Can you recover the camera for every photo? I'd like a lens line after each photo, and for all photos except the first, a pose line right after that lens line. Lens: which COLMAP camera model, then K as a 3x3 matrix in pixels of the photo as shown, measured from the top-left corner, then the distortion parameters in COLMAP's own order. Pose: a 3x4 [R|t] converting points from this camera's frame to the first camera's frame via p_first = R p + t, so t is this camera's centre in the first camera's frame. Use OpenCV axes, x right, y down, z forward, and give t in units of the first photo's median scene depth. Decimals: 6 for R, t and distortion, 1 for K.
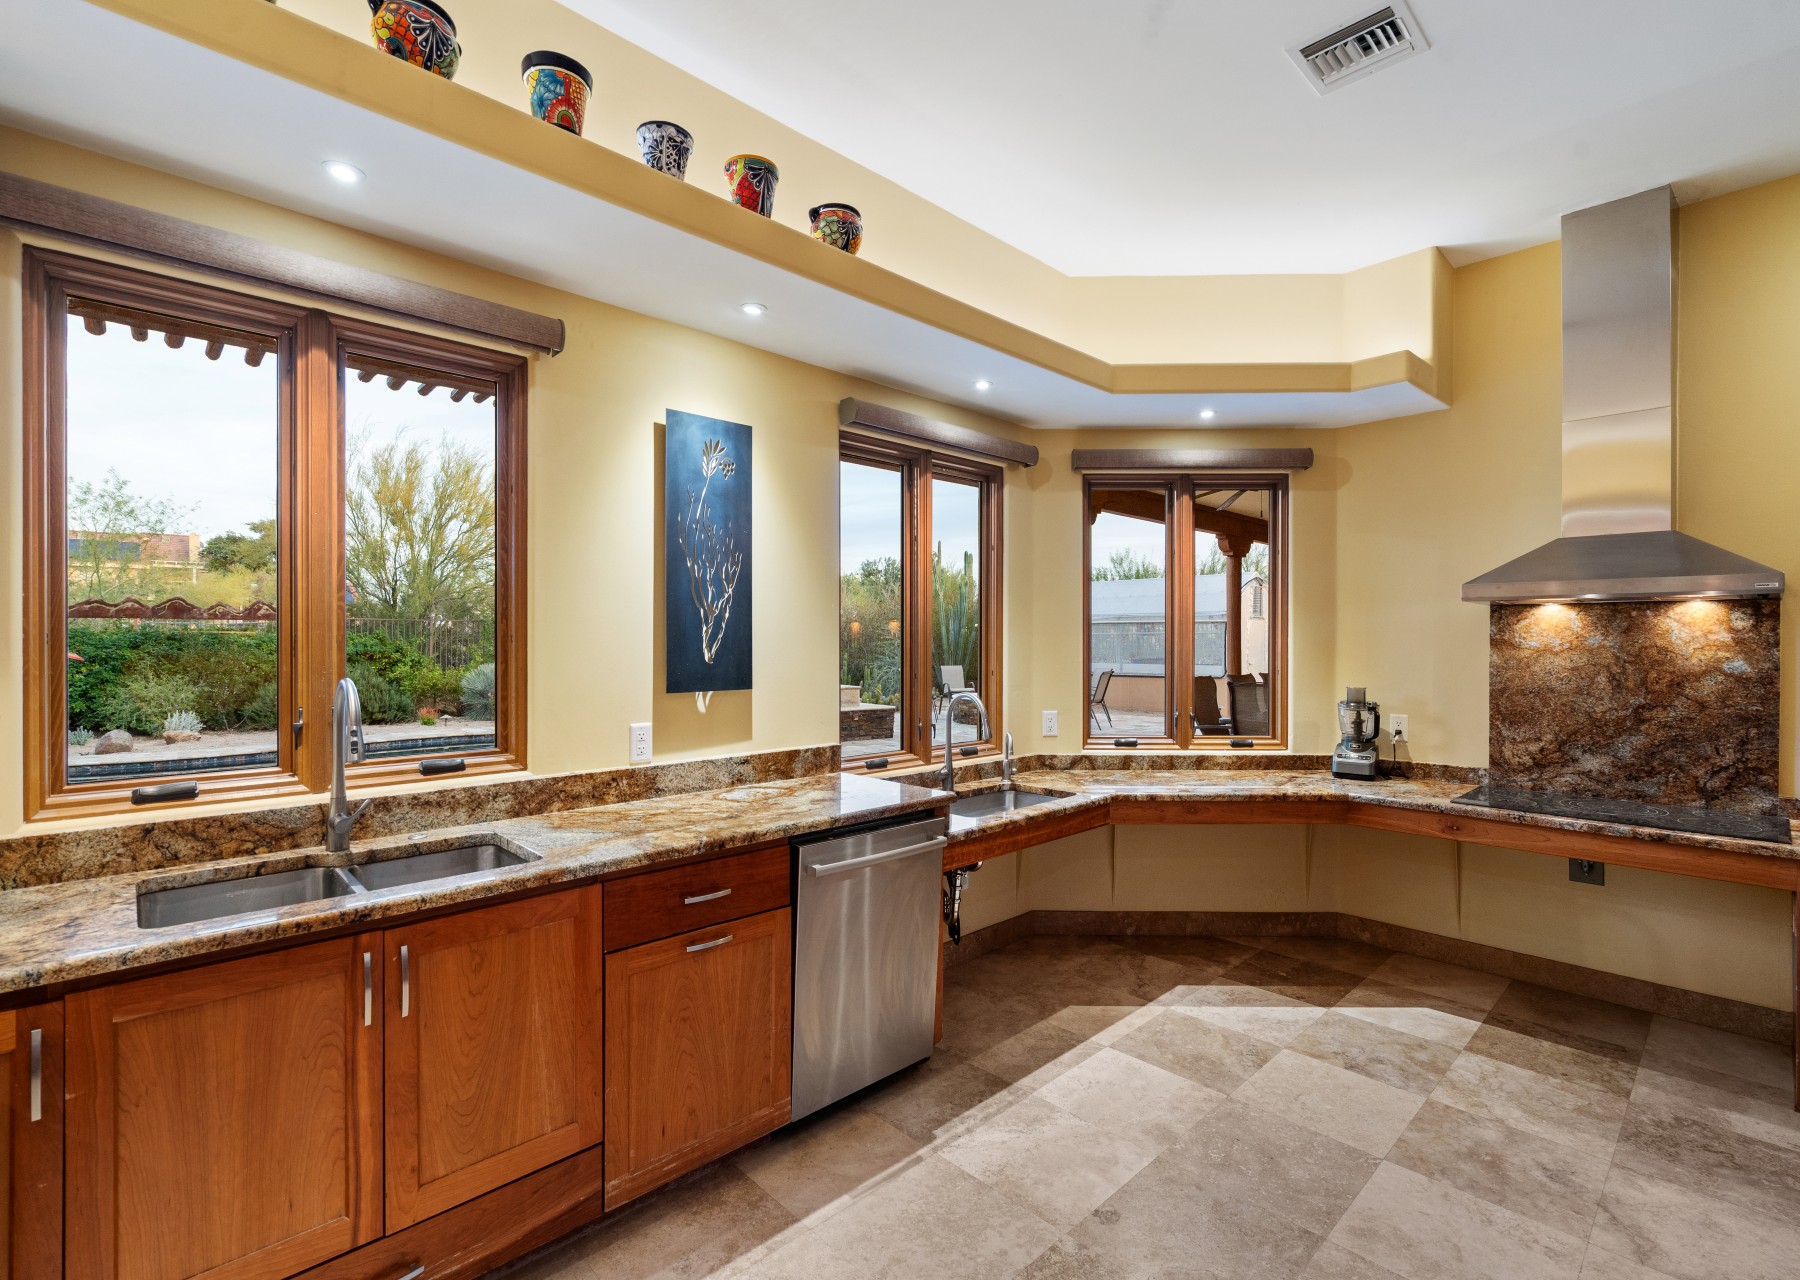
lens RADIAL K [[819.9, 0, 898.0], [0, 819.9, 644.2], [0, 0, 1]] dist [-0.004352, 0.001861]
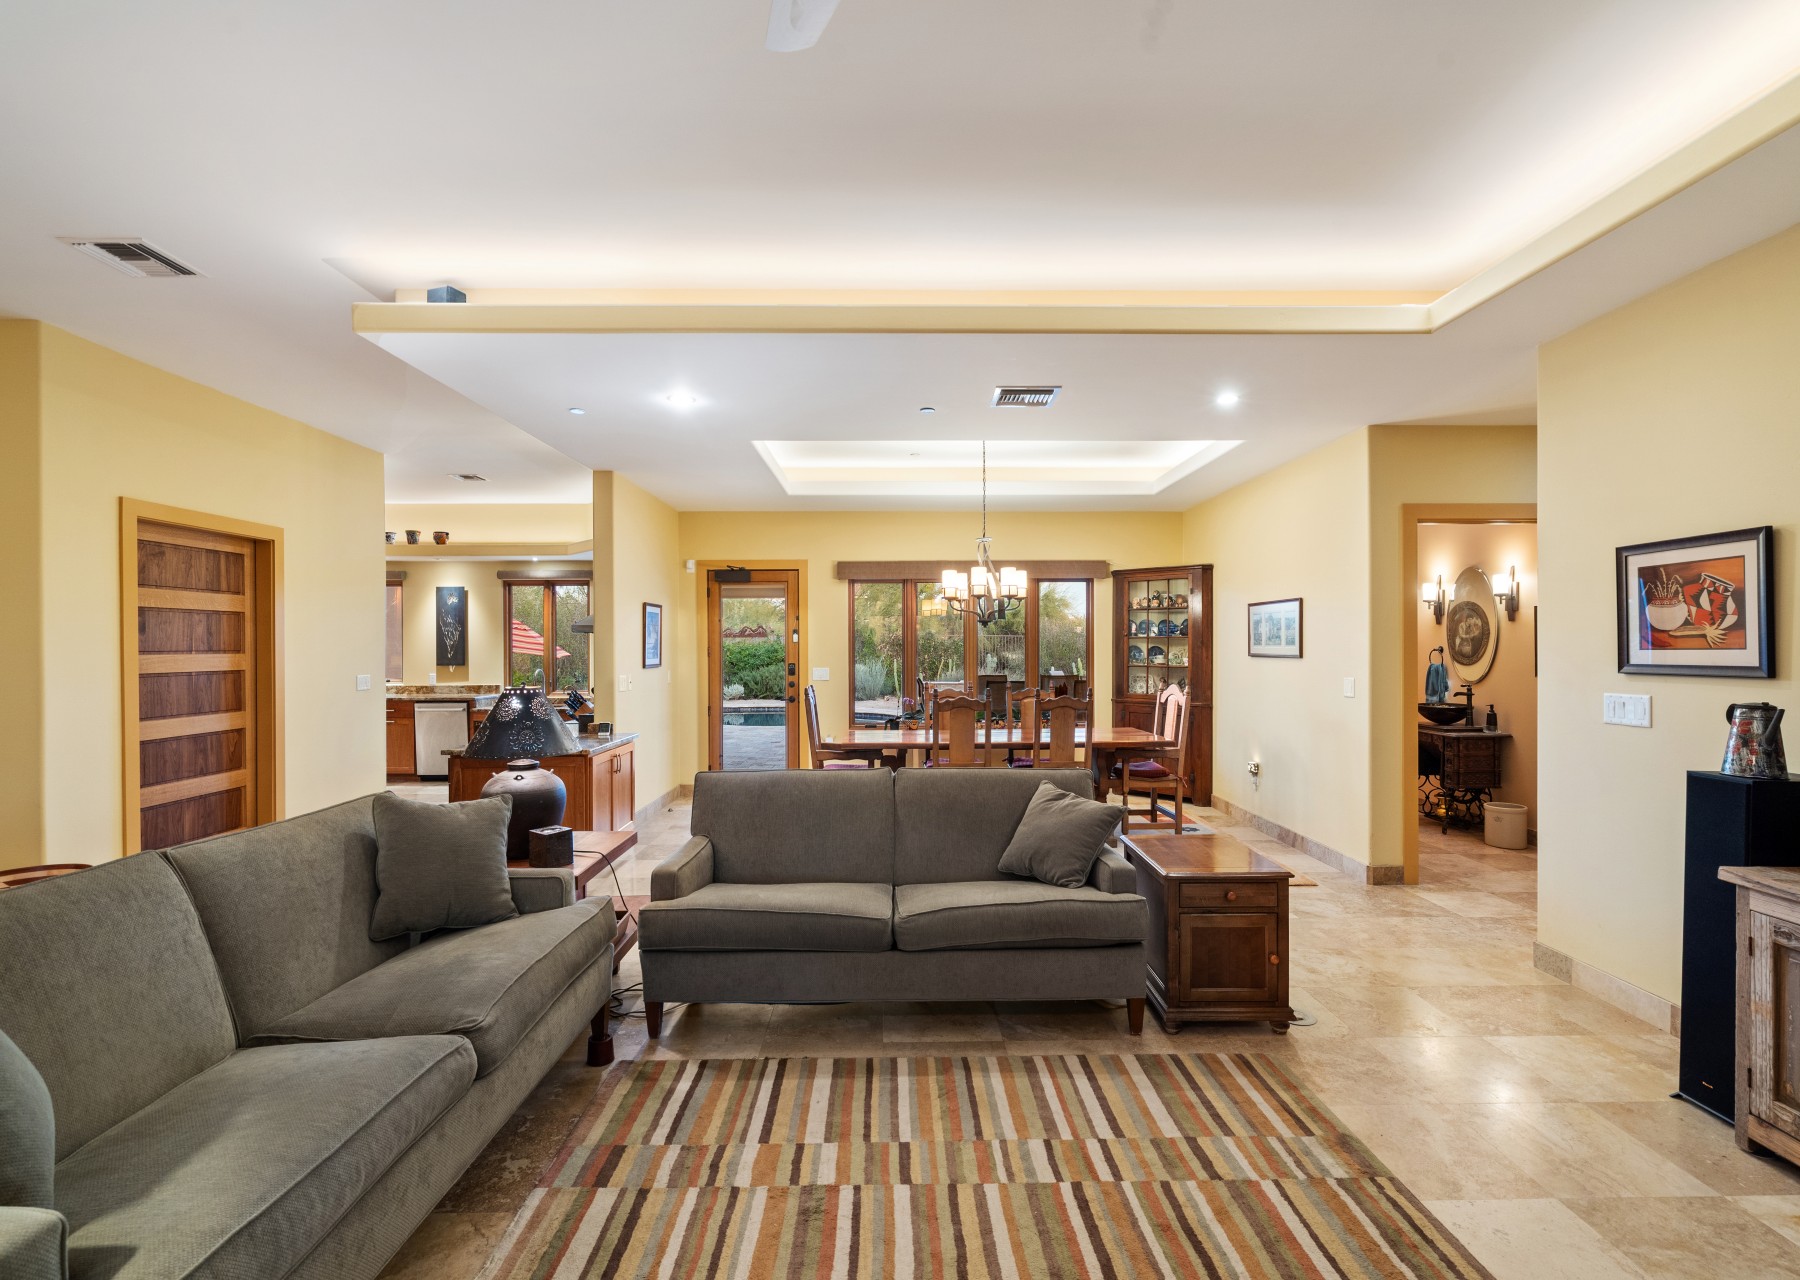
lens RADIAL K [[819.9, 0, 898.3], [0, 819.9, 651.0], [0, 0, 1]] dist [-0.004352, 0.001861]
pose [[0.727912, -0.001984, -0.685667, 3.012124], [0.001489, 0.999998, -0.001312, 0.001416], [0.685669, -0.000066, 0.727914, -0.195903]]
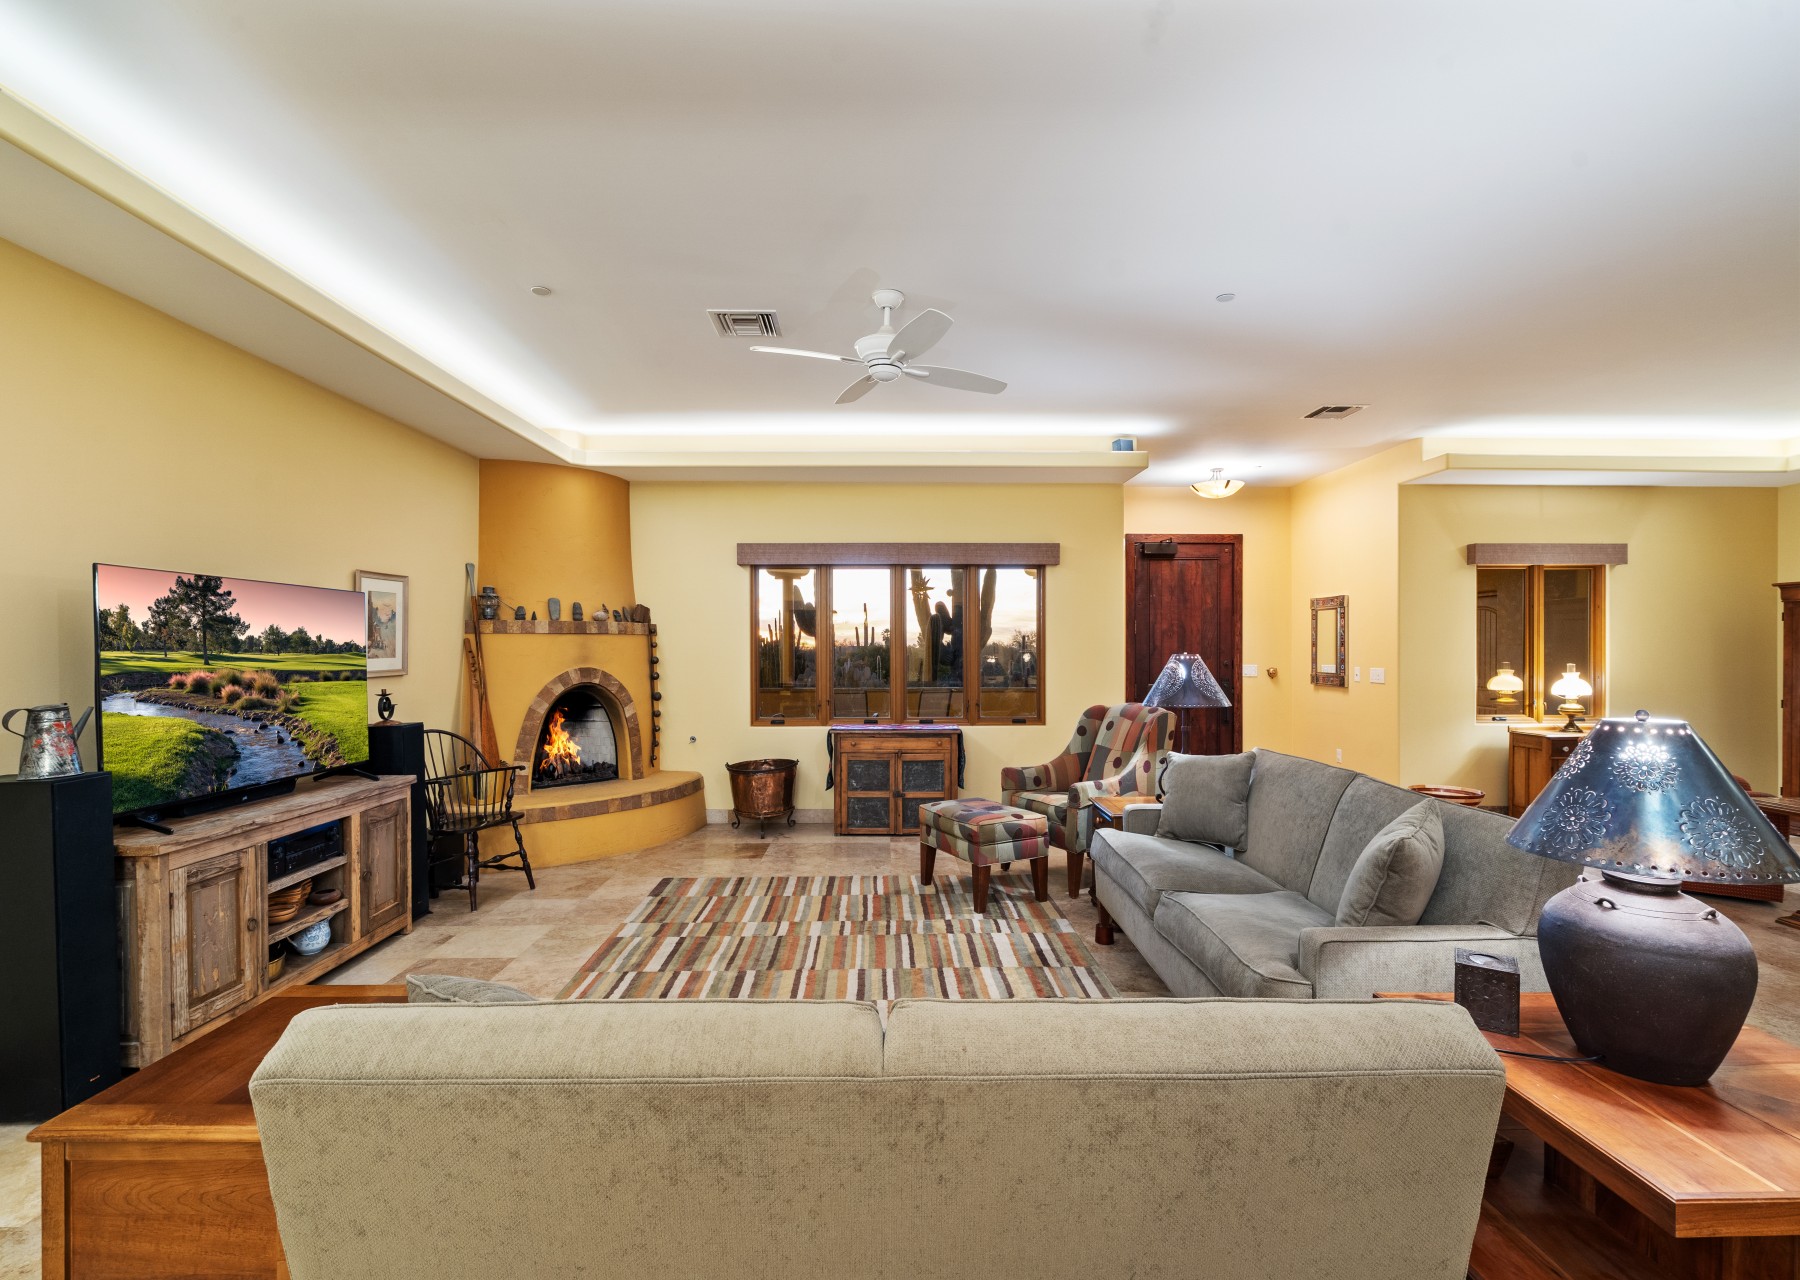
lens RADIAL K [[819.9, 0, 899.0], [0, 819.9, 649.7], [0, 0, 1]] dist [-0.004352, 0.001861]
pose [[-0.734265, -0.001161, 0.678862, 1.922938], [0.004736, 0.999965, 0.006832, -0.005099], [-0.678847, 0.008232, -0.734234, 0.948237]]
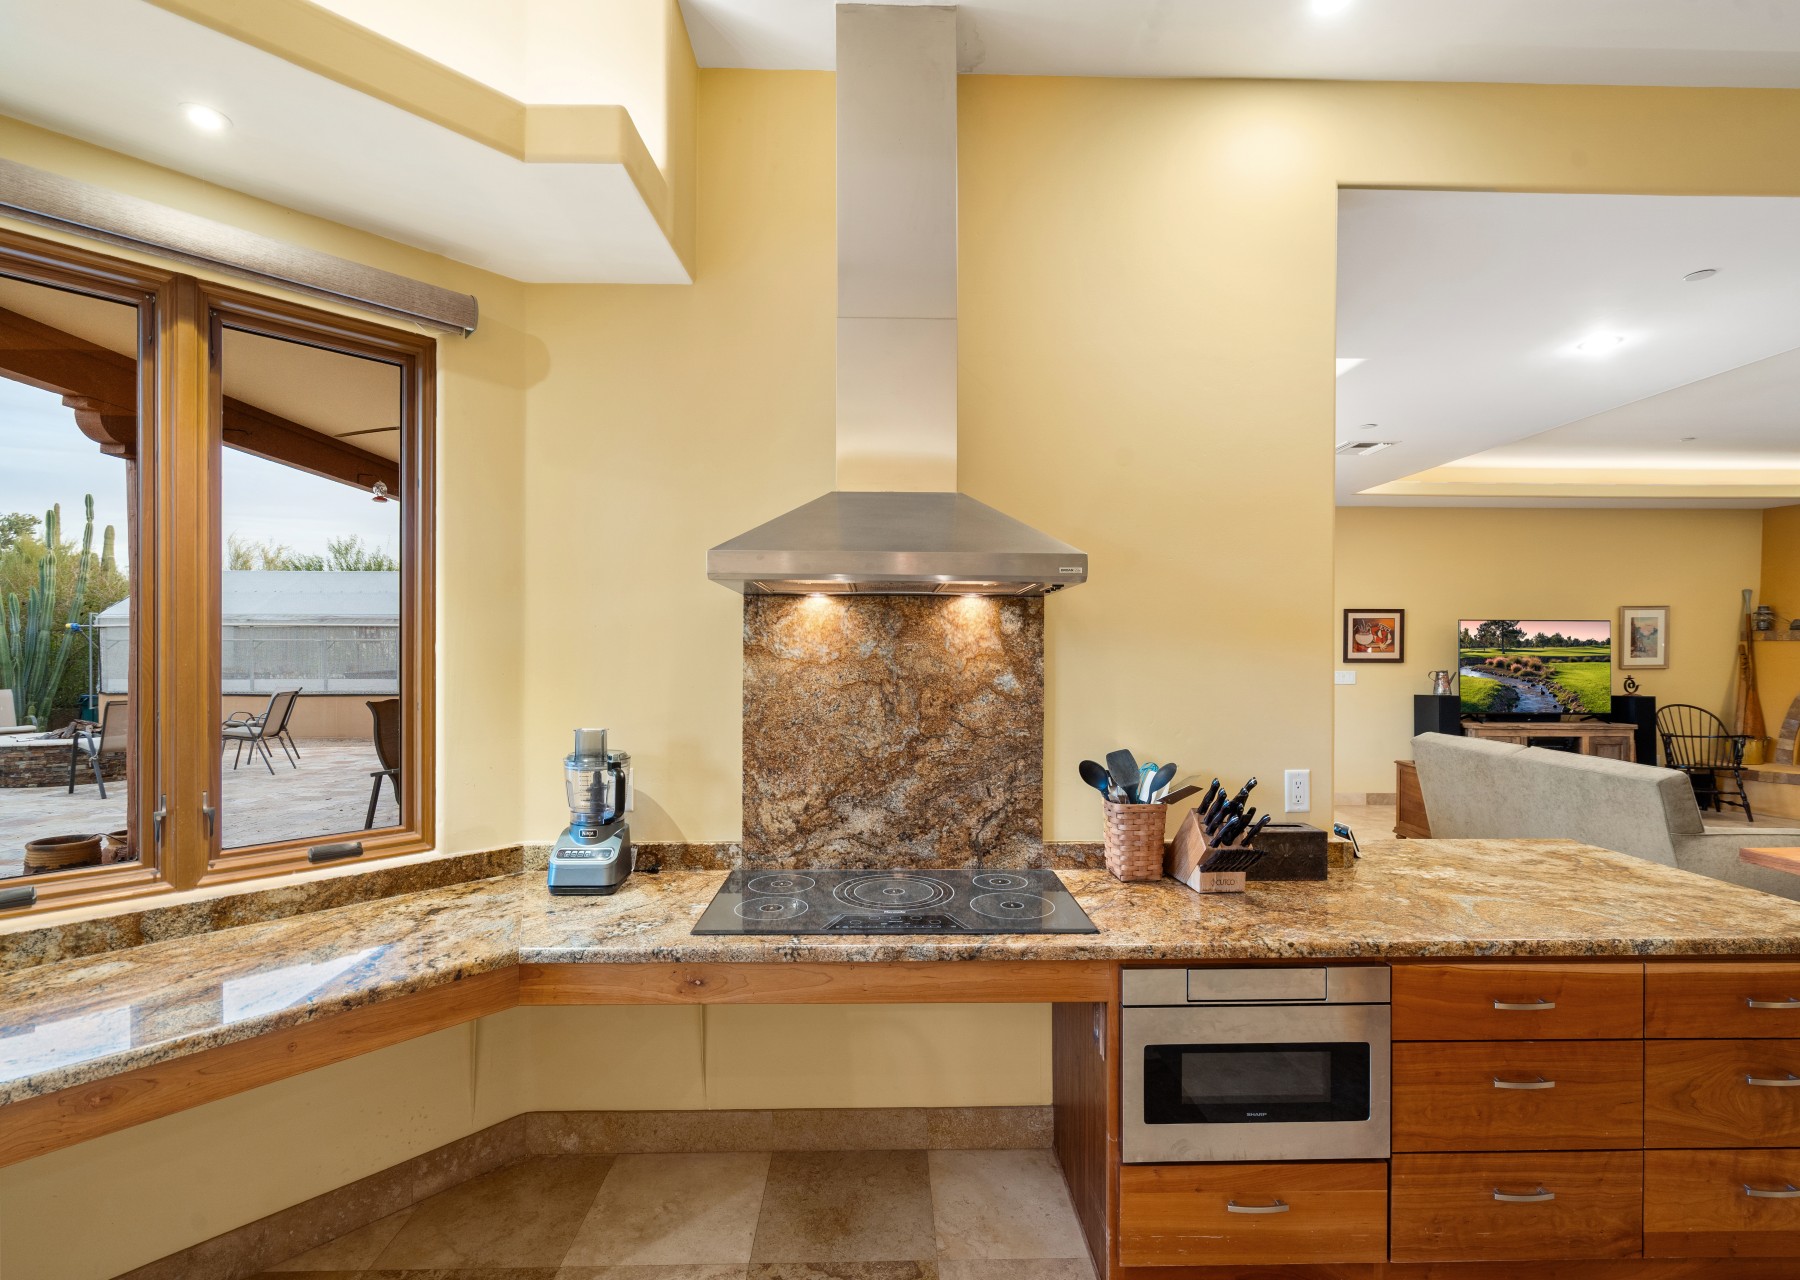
lens RADIAL K [[819.9, 0, 898.3], [0, 819.9, 651.6], [0, 0, 1]] dist [-0.004352, 0.001861]
pose [[0.670259, 0.000654, 0.742127, 0.354105], [0.000822, 0.999998, -0.001624, -0.000034], [-0.742127, 0.001698, 0.670257, 0.519020]]
